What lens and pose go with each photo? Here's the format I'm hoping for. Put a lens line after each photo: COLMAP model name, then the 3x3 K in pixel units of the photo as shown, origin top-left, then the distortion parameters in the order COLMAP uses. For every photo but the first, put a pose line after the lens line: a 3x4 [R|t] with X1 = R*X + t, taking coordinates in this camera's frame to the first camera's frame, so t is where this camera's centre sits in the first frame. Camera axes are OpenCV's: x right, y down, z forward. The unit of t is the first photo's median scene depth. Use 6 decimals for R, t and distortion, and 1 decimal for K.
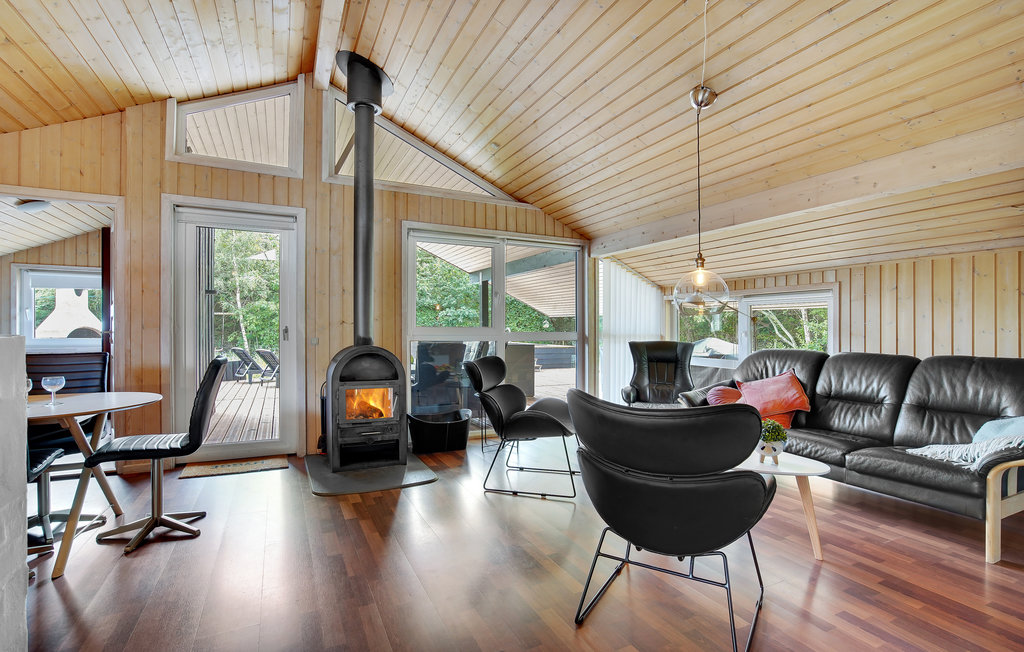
lens RADIAL K [[506.1, 0, 522.2], [0, 506.1, 328.8], [0, 0, 1]] dist [-0.022753, 0.003836]
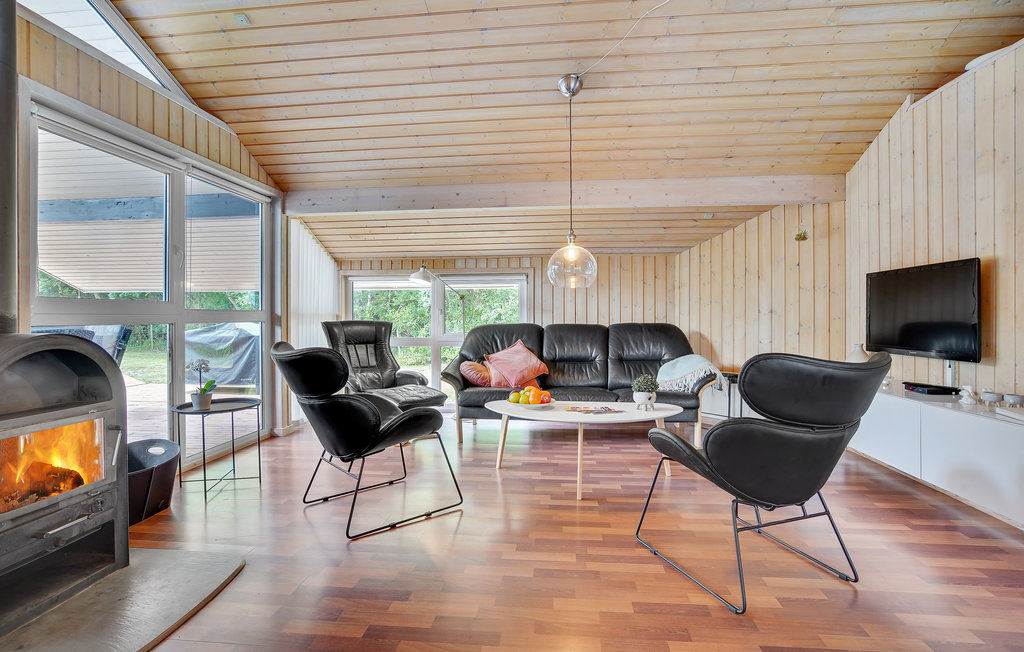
lens RADIAL K [[506.1, 0, 517.1], [0, 506.1, 322.7], [0, 0, 1]] dist [-0.022753, 0.003836]
pose [[0.516847, -0.022001, 0.855795, -0.467894], [0.005916, 0.999738, 0.022128, 0.013082], [-0.856057, -0.006374, 0.516842, 0.408026]]
